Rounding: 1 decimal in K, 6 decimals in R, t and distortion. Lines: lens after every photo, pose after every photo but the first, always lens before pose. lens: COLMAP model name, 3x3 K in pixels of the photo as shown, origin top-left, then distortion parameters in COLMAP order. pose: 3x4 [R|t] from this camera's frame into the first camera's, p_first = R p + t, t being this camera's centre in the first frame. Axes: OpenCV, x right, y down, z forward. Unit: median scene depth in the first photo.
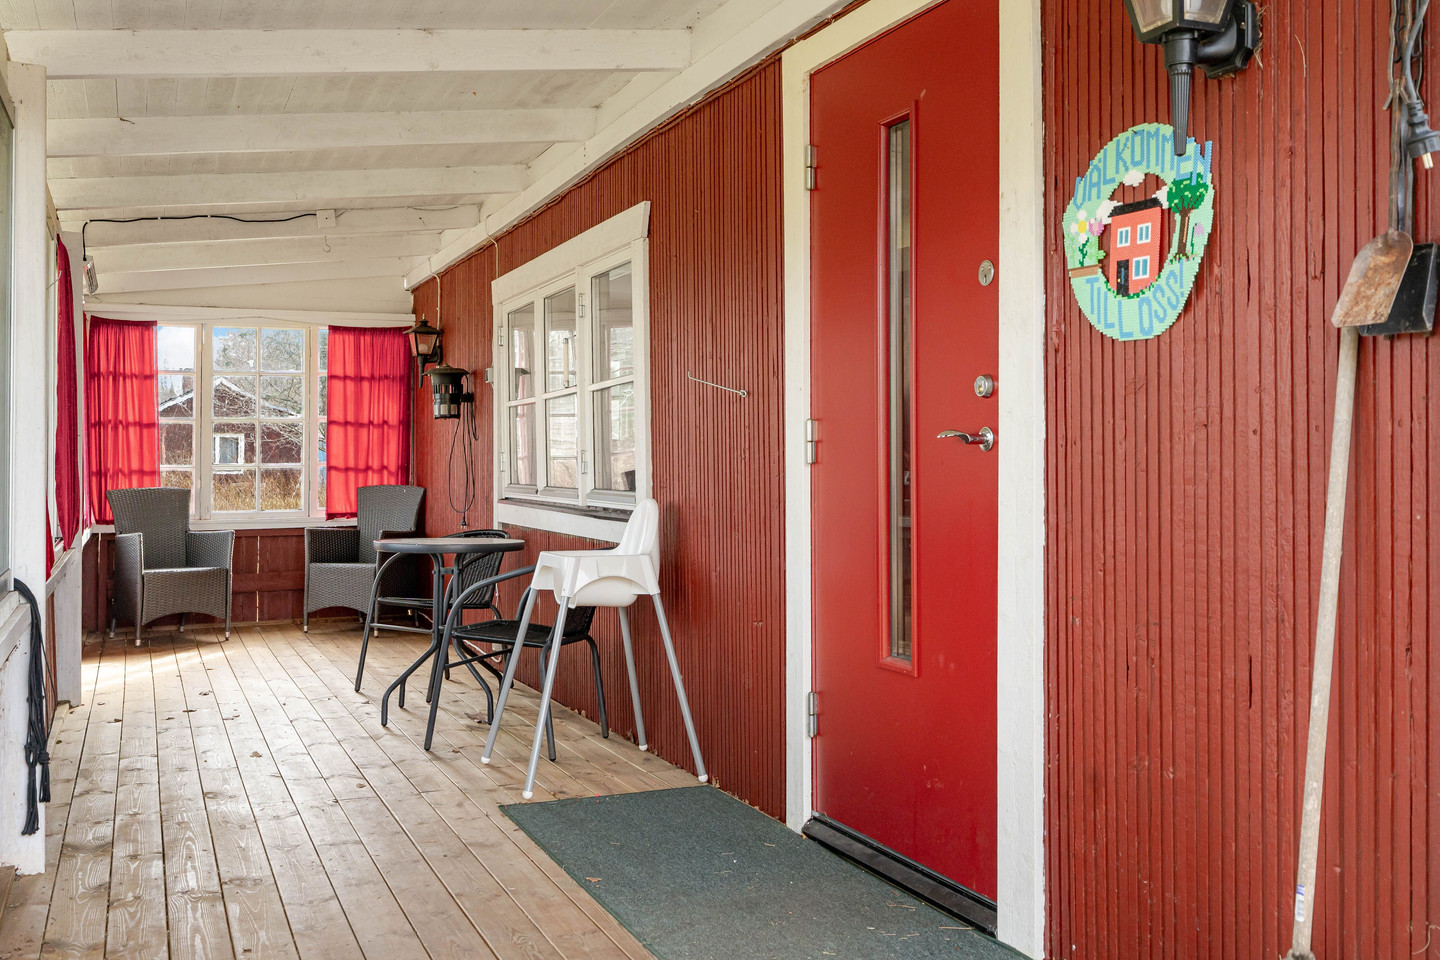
lens RADIAL K [[1360.0, 0, 721.6], [0, 1360.0, 468.6], [0, 0, 1]] dist [0.007003, 0.000000]
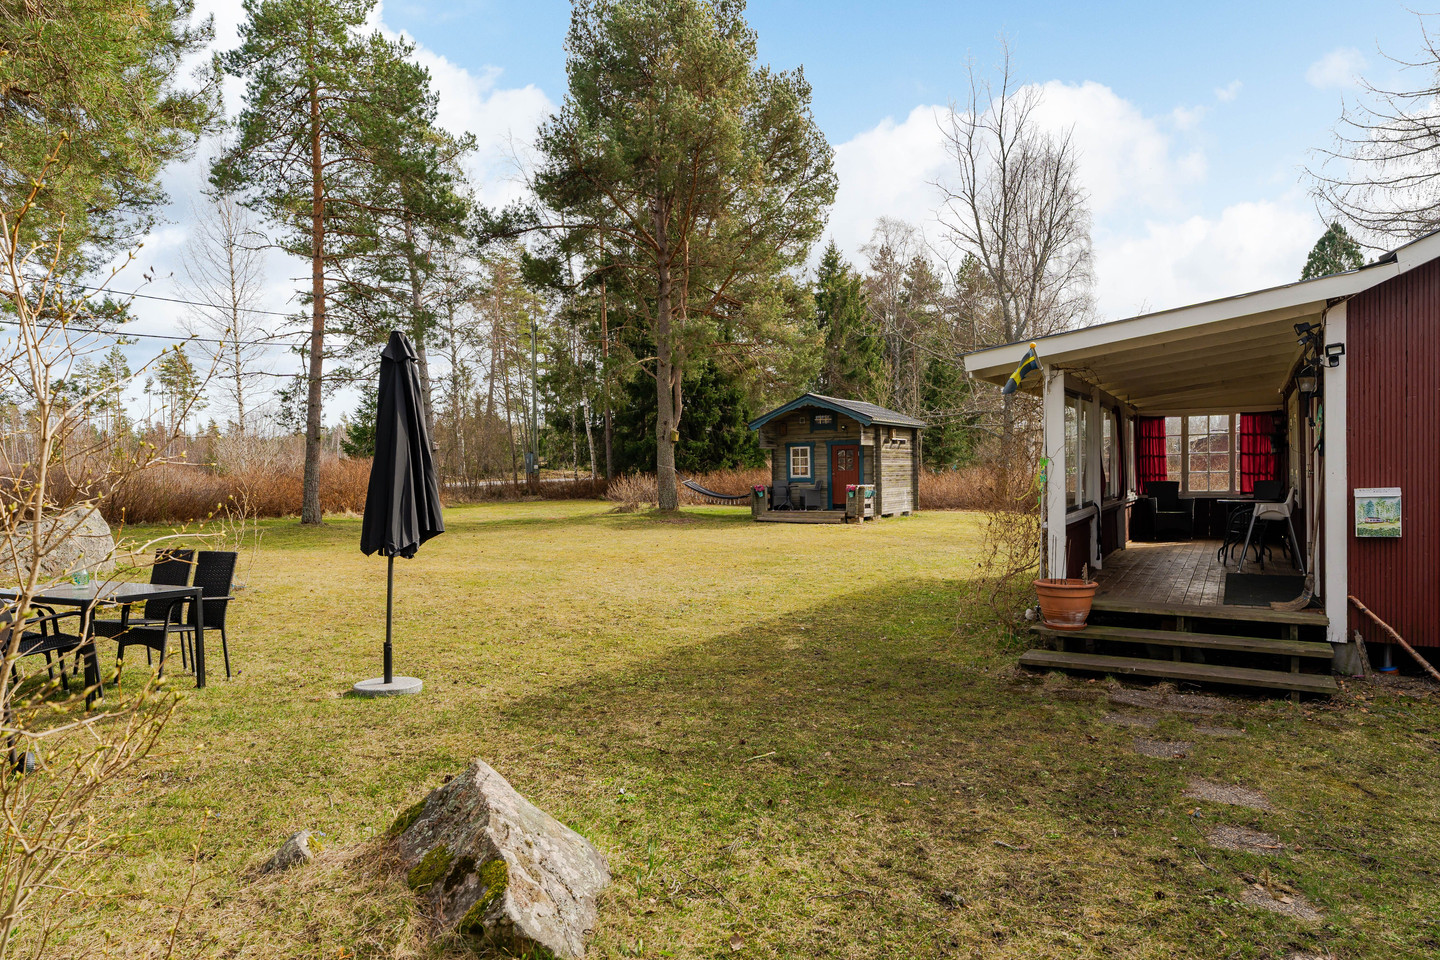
lens RADIAL K [[889.2, 0, 717.0], [0, 889.2, 504.7], [0, 0, 1]] dist [-0.002085, 0.000308]
pose [[0.612310, 0.028326, -0.790110, 0.542253], [0.006601, 0.999140, 0.040936, -0.021083], [0.790590, -0.030281, 0.611597, -0.956157]]
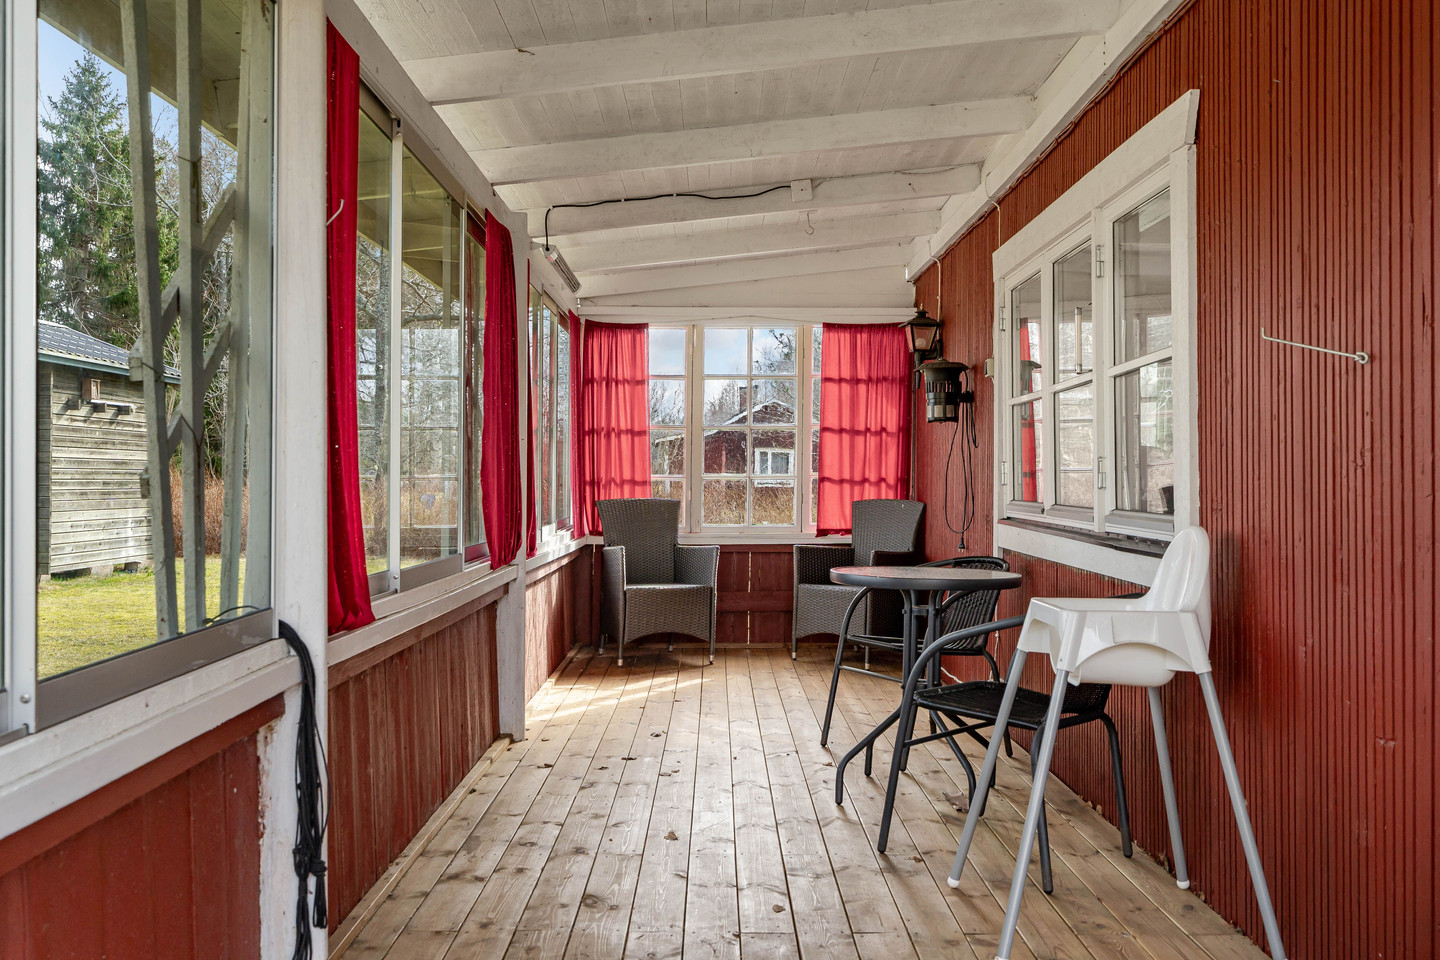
lens RADIAL K [[1366.8, 0, 724.3], [0, 1366.8, 465.8], [0, 0, 1]] dist [0.002685, 0.000000]
pose [[0.927519, 0.005864, -0.373729, -0.010599], [-0.010589, 0.999888, -0.010592, 0.001054], [0.373625, 0.013781, 0.927478, 0.184546]]
